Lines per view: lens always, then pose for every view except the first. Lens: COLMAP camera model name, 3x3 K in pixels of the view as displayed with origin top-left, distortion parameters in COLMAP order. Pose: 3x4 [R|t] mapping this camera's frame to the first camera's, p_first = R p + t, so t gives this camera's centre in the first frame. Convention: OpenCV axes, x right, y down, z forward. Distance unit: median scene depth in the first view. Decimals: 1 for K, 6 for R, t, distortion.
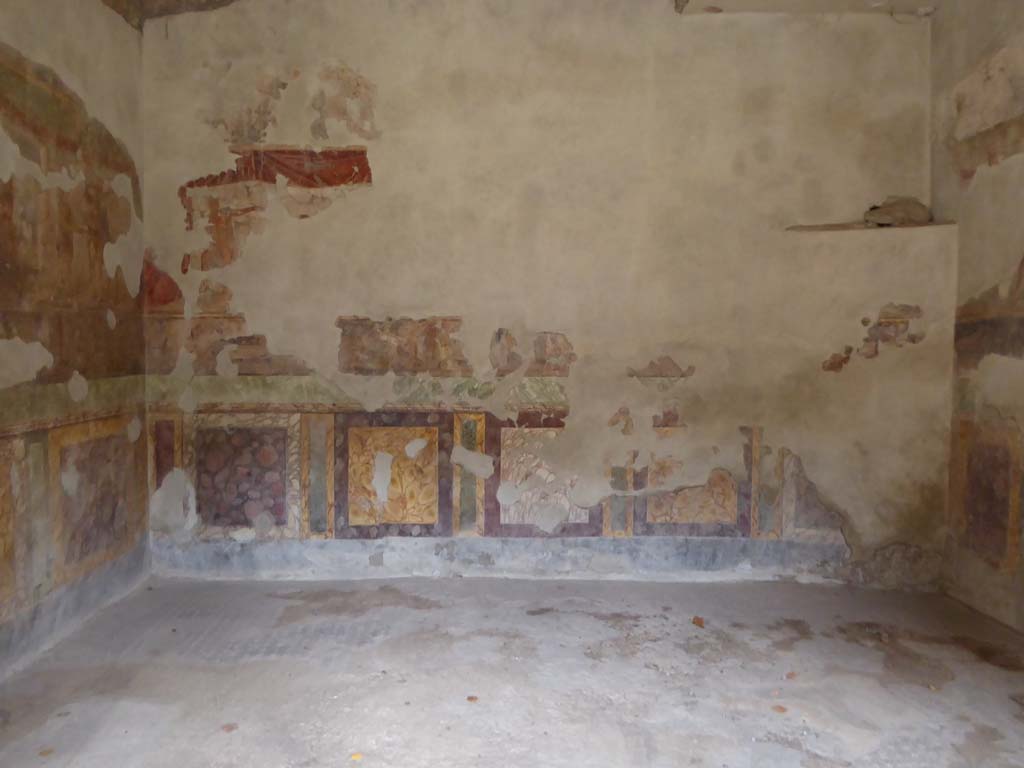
lens RADIAL K [[790.5, 0, 511.7], [0, 790.5, 382.5], [0, 0, 1]] dist [-0.013448, -0.009416]
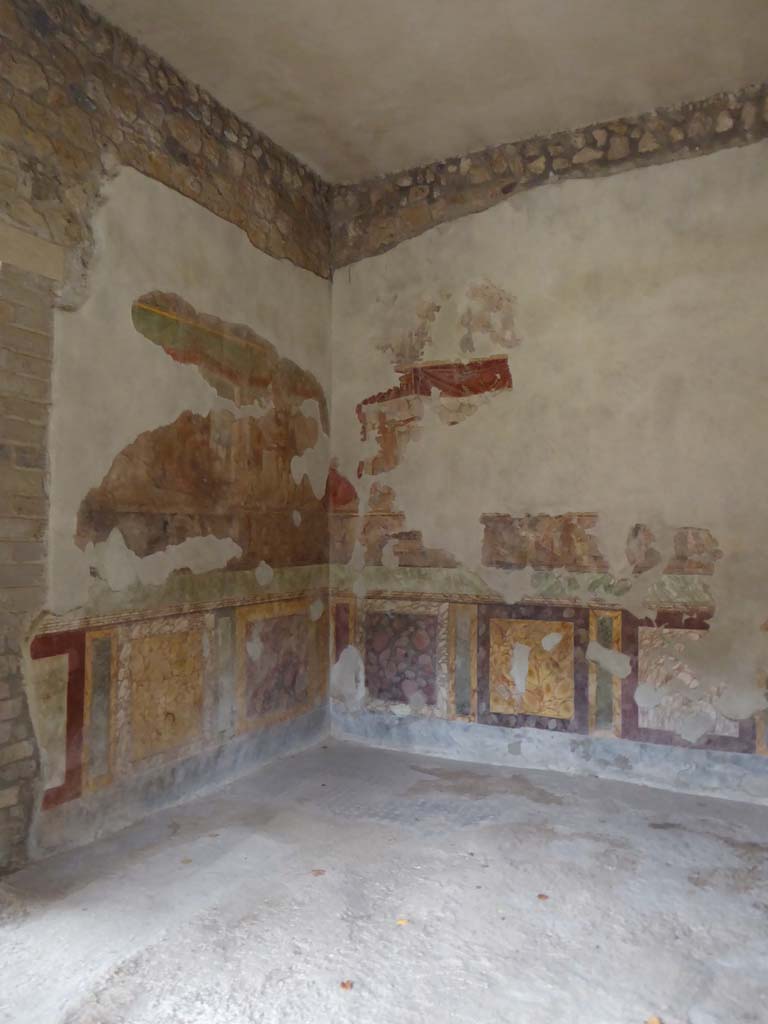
lens RADIAL K [[790.5, 0, 383.1], [0, 790.5, 519.5], [0, 0, 1]] dist [-0.013448, -0.009416]
pose [[0.872591, -0.007714, -0.488391, 0.187983], [-0.023678, 0.998032, -0.058069, -0.009706], [0.487878, 0.062235, 0.870691, 0.001192]]
